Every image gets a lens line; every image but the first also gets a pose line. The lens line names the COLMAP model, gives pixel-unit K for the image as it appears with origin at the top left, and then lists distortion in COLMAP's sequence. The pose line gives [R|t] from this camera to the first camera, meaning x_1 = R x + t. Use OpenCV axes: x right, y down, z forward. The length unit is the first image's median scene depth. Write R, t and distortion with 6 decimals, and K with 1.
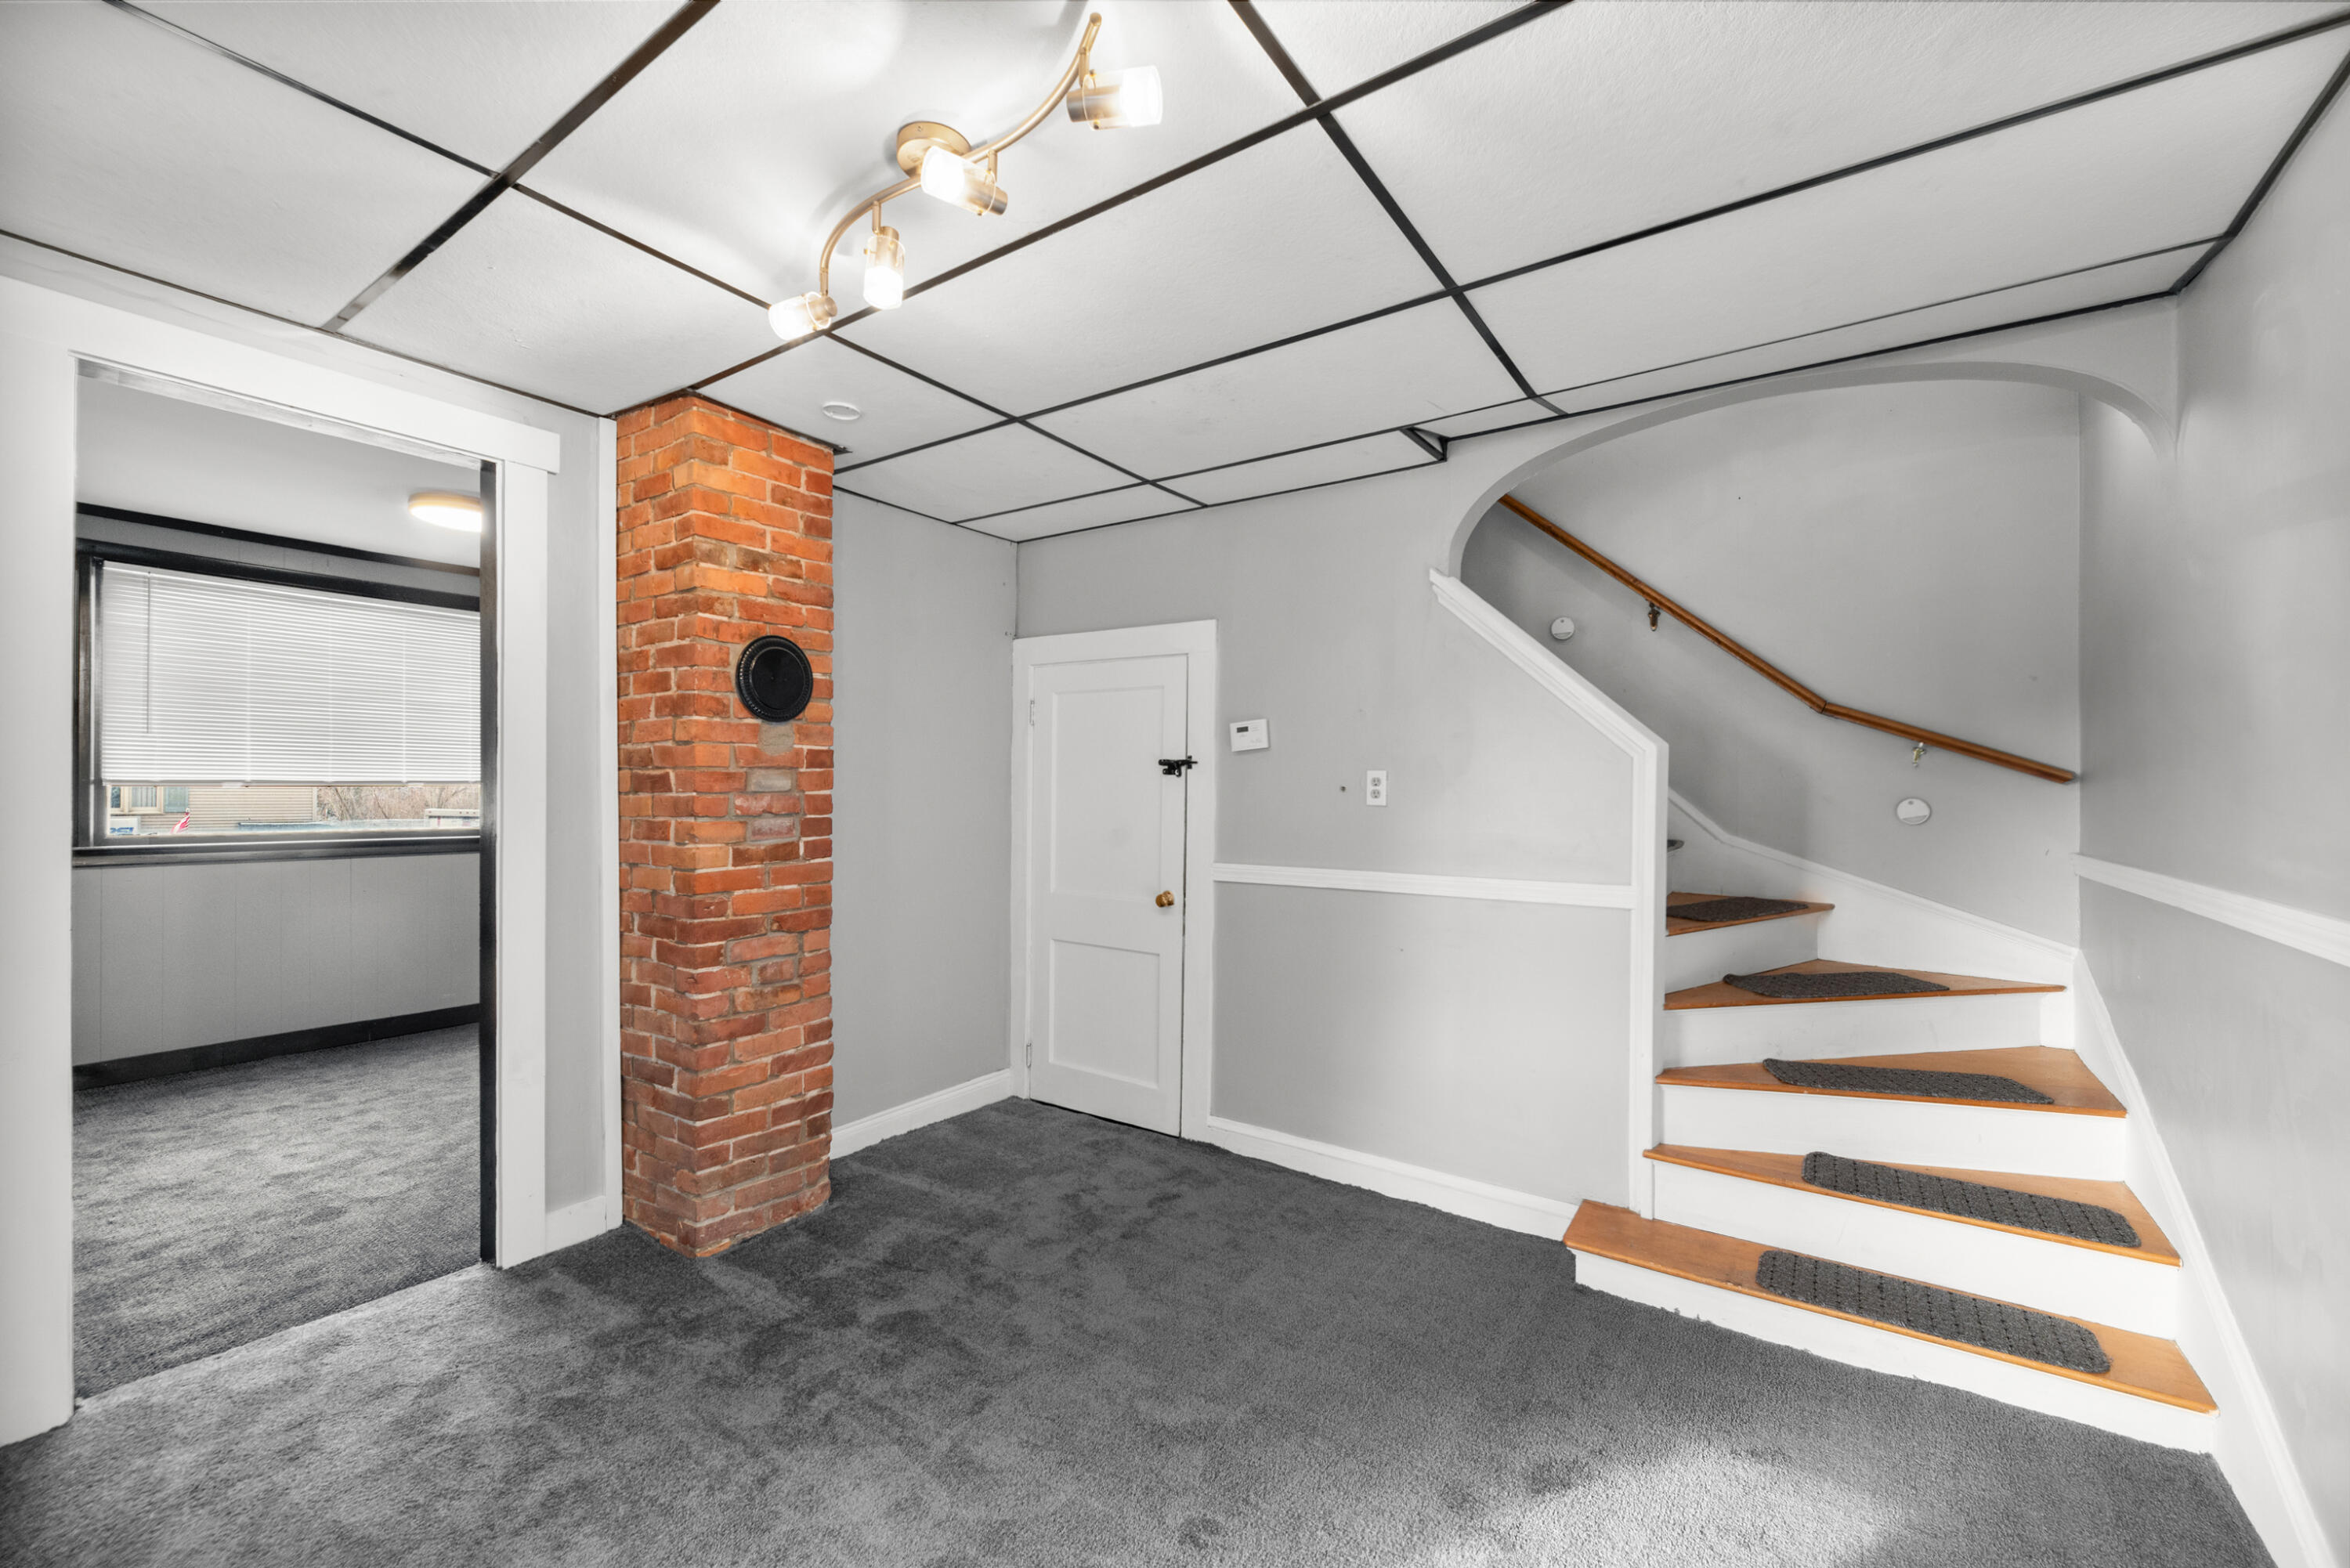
lens RADIAL K [[934.6, 0, 1177.3], [0, 934.6, 785.1], [0, 0, 1]] dist [-0.002395, -0.000058]
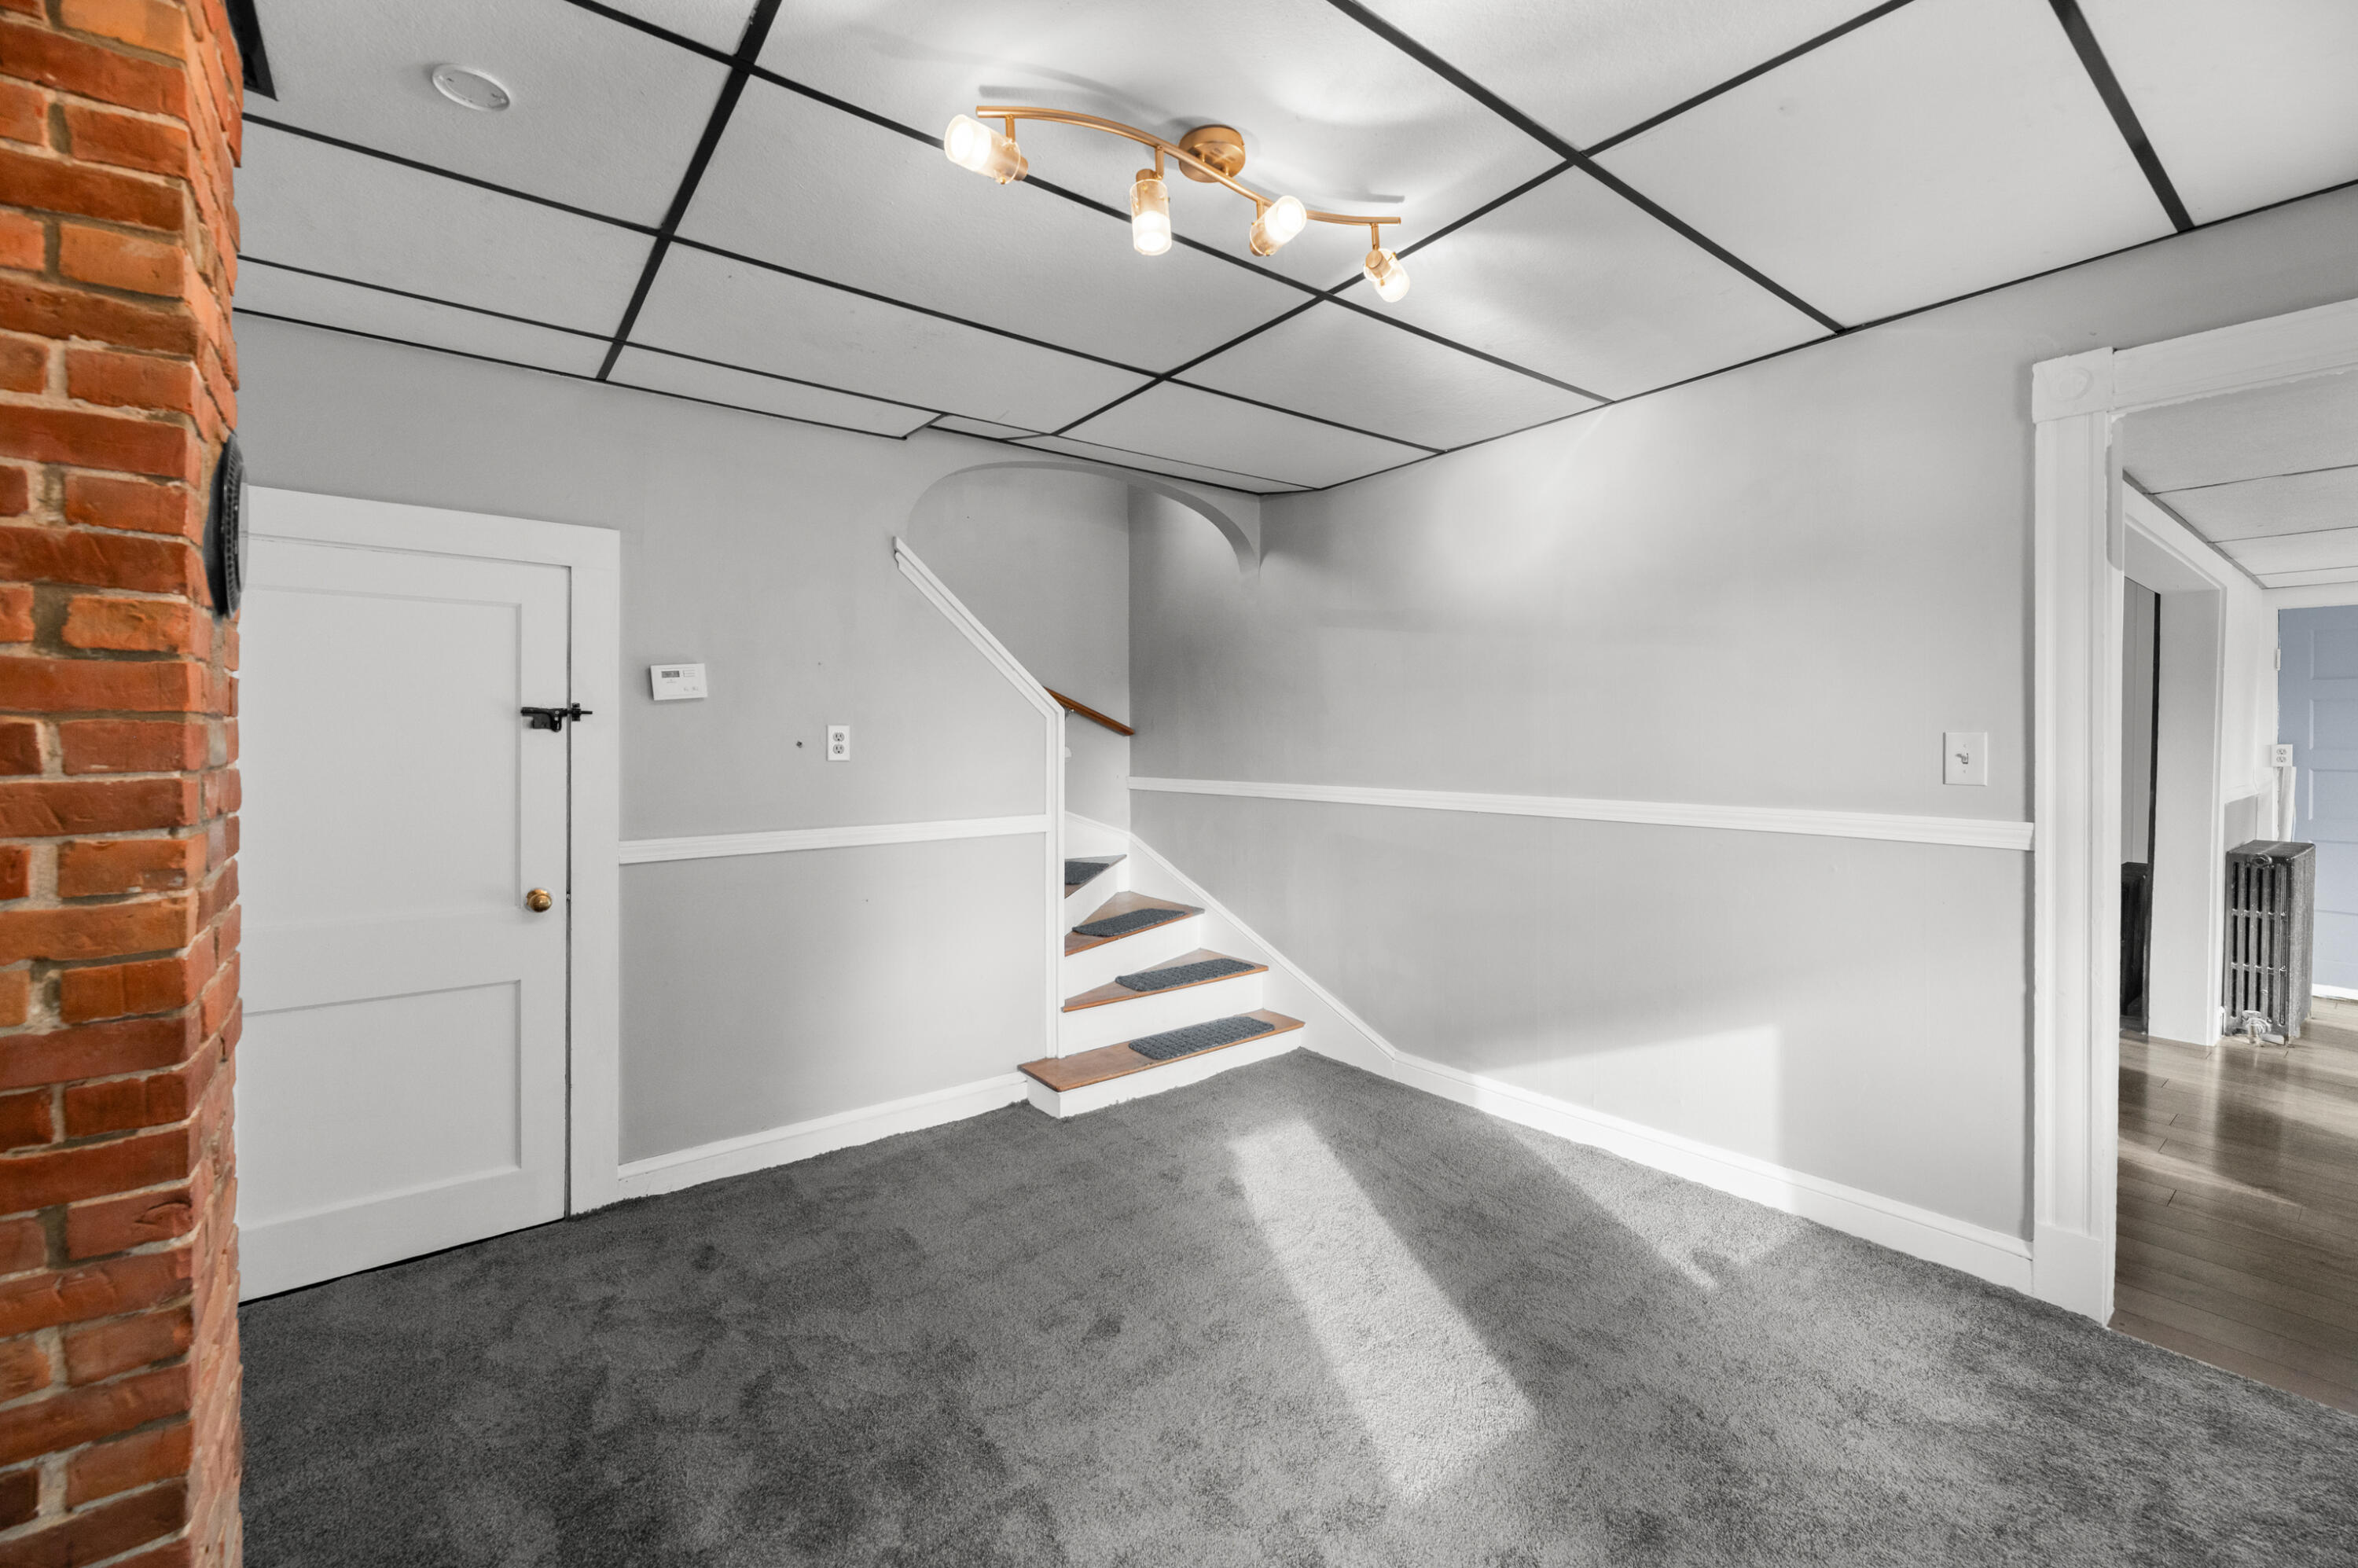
lens RADIAL K [[961.6, 0, 1186.2], [0, 961.6, 743.2], [0, 0, 1]] dist [-0.000752, 0.000149]
pose [[0.303424, -0.012362, 0.952776, -0.649280], [0.003916, 0.999924, 0.011726, -0.007567], [-0.952848, 0.000173, 0.303449, 0.341015]]
